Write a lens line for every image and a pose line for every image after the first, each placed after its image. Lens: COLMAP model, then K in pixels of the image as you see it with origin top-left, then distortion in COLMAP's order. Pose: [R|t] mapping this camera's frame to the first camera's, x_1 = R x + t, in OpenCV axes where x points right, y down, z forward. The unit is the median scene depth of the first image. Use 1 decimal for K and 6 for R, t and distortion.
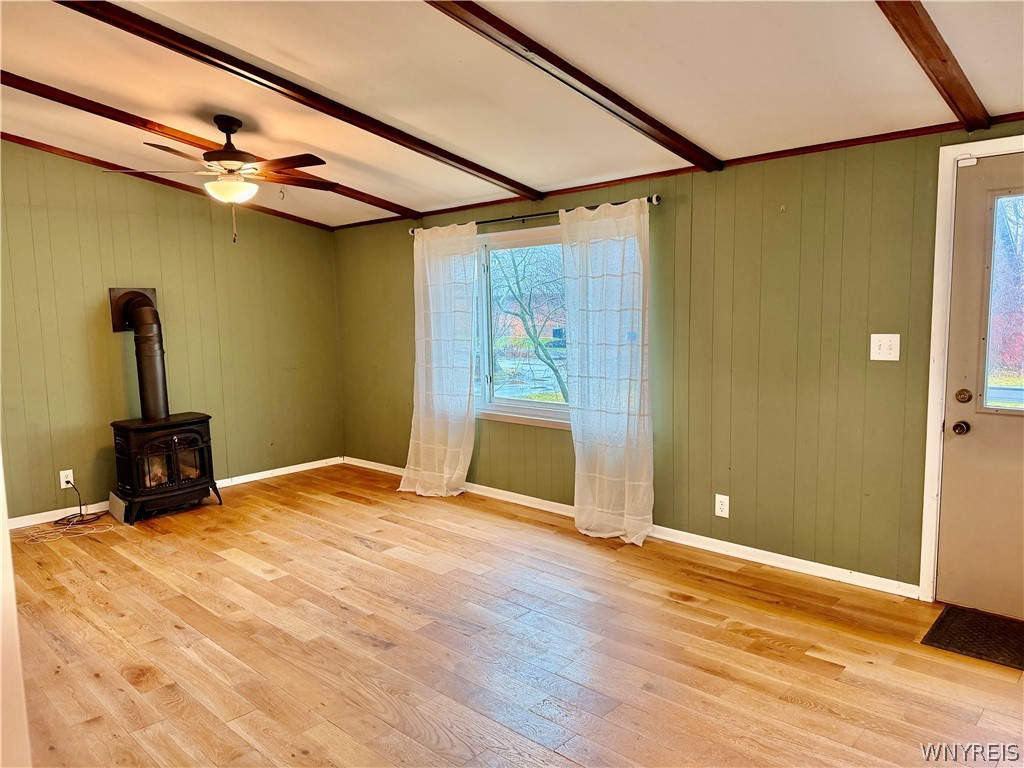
lens RADIAL K [[711.8, 0, 512.0], [0, 711.8, 384.0], [0, 0, 1]] dist [0.088233, -0.137956]
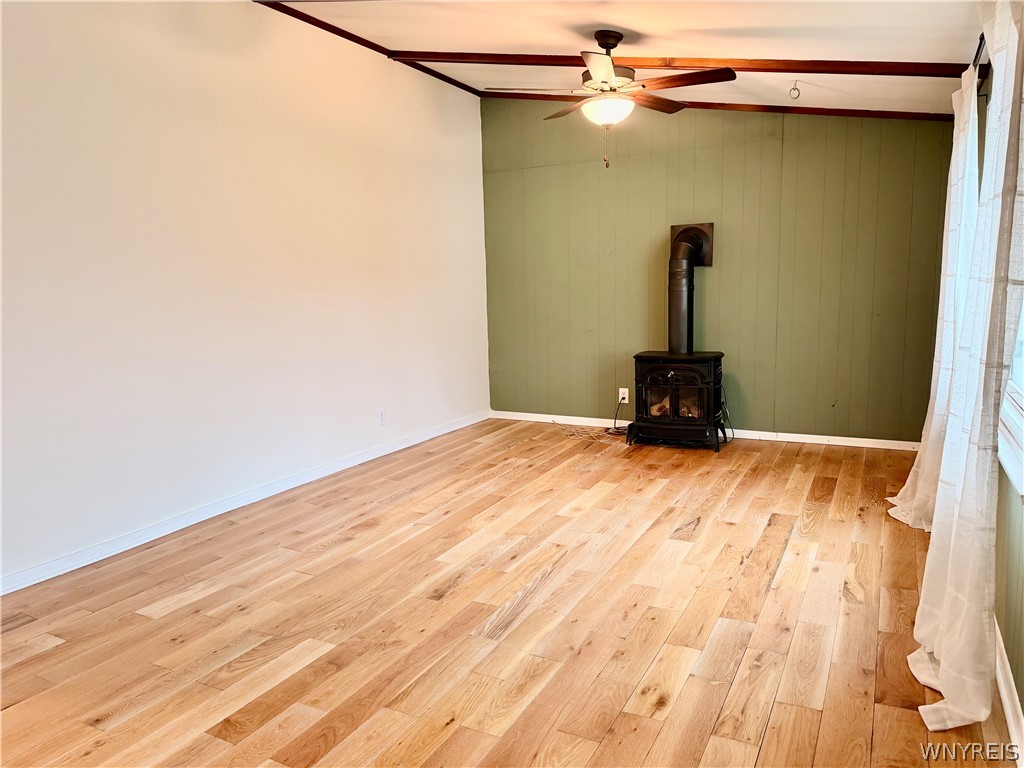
lens RADIAL K [[701.4, 0, 512.0], [0, 701.4, 384.0], [0, 0, 1]] dist [0.137867, -0.128495]
pose [[0.259624, 0.145653, -0.954663, 0.491154], [-0.081550, 0.988336, 0.128613, -0.022052], [0.962260, 0.044461, 0.268474, 0.603302]]
